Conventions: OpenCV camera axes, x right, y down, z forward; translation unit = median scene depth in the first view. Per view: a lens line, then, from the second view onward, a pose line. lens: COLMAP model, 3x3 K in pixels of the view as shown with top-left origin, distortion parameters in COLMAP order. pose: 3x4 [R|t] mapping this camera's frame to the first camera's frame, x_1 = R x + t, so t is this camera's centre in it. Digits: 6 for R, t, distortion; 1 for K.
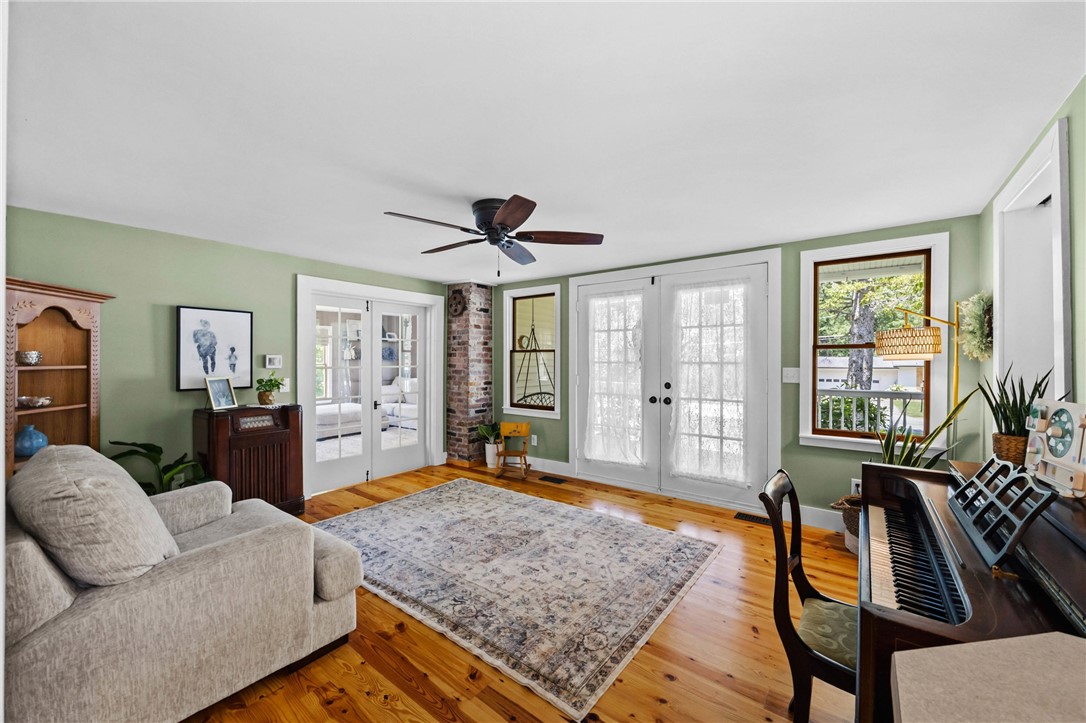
lens RADIAL K [[421.6, 0, 532.4], [0, 421.6, 359.9], [0, 0, 1]] dist [0.000083, 0.000001]
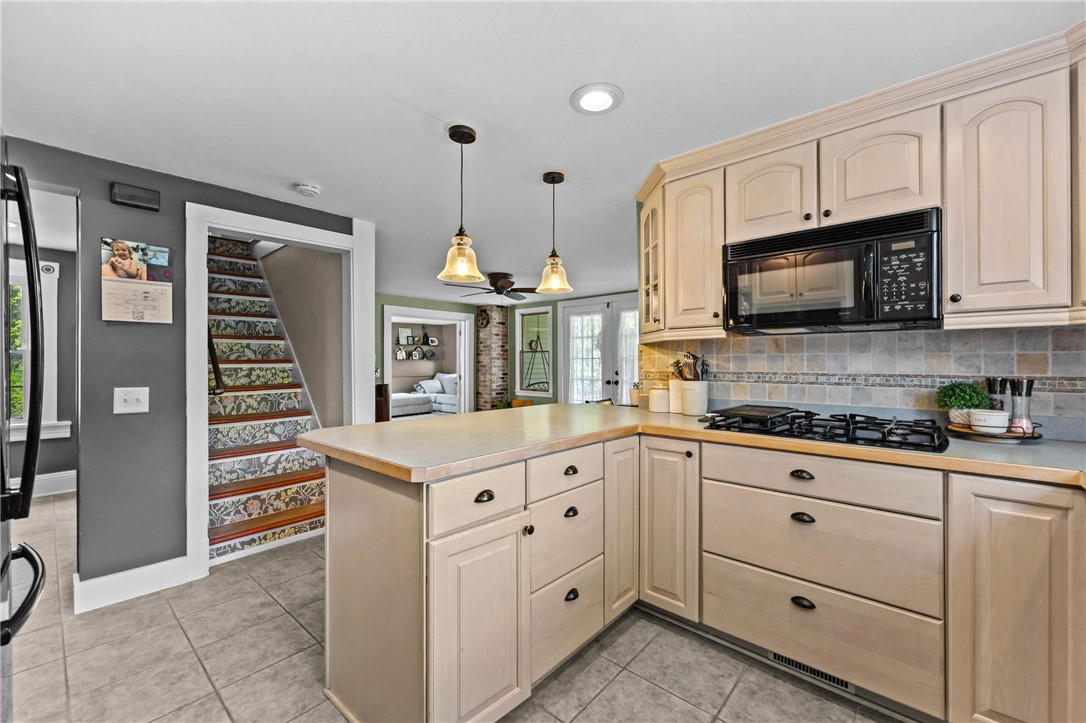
lens RADIAL K [[443.9, 0, 551.3], [0, 443.9, 360.2], [0, 0, 1]] dist [0.000248, 0.000001]
pose [[0.999141, -0.005130, -0.041113, 0.117836], [0.004935, 0.999976, -0.004850, 0.016398], [0.041137, 0.004643, 0.999143, -0.513838]]
